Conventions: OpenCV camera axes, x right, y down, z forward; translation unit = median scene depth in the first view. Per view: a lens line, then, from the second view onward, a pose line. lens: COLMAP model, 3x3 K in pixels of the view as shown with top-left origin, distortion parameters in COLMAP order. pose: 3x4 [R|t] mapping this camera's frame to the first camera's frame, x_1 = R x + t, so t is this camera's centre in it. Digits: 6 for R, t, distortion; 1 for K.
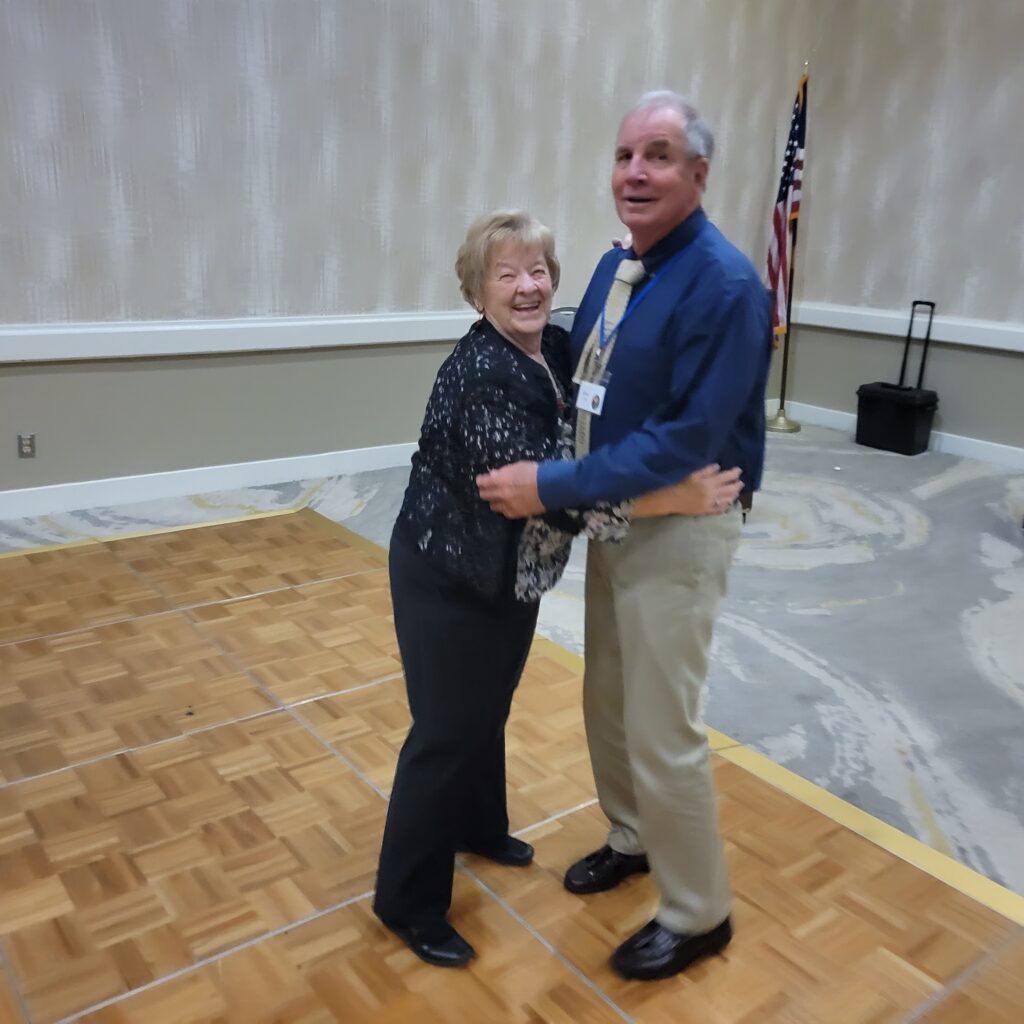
lens RADIAL K [[1034.9, 0, 516.6], [0, 1034.9, 510.8], [0, 0, 1]] dist [0.040615, -0.016759]
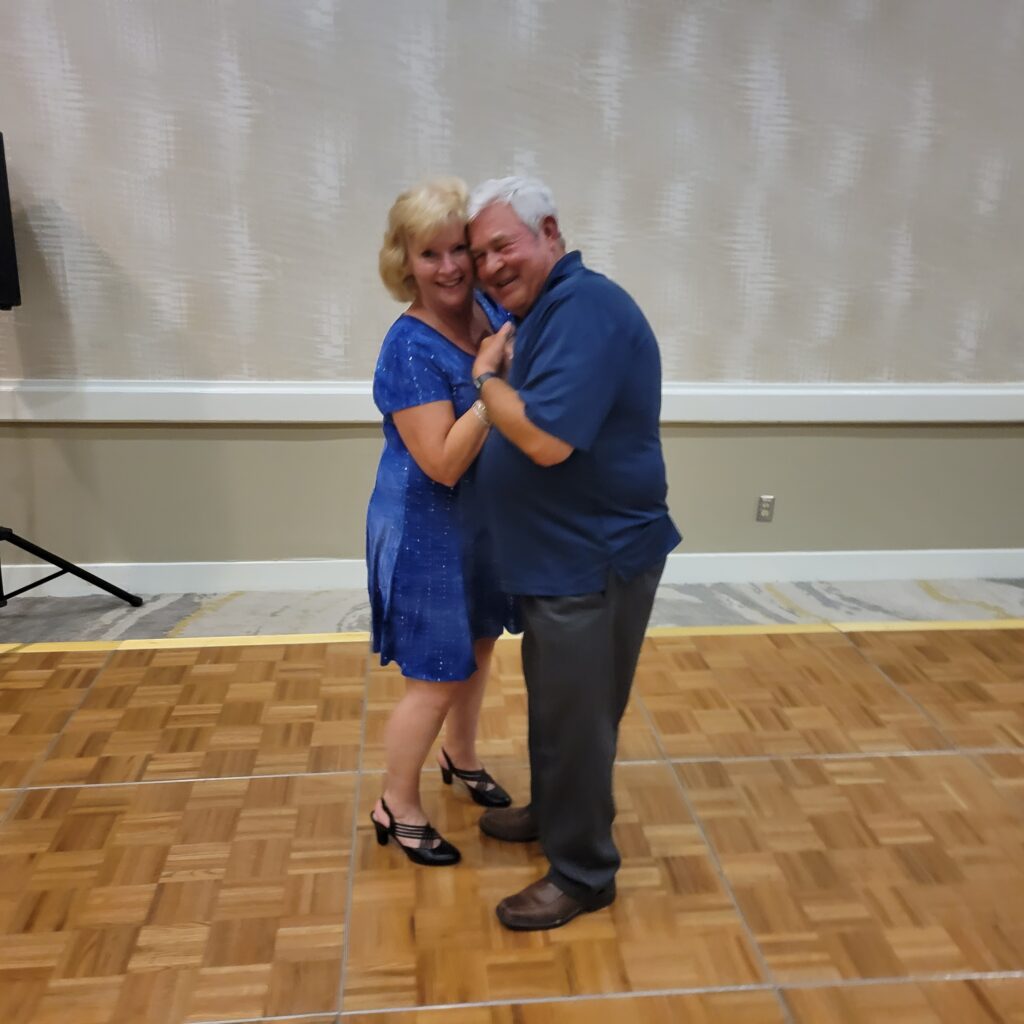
lens RADIAL K [[1034.9, 0, 516.6], [0, 1034.9, 510.8], [0, 0, 1]] dist [0.040615, -0.016759]
pose [[0.856732, 0.134314, -0.497966, -0.201760], [-0.138477, 0.989948, 0.028769, -0.059081], [0.496824, 0.044309, 0.866719, 0.075335]]
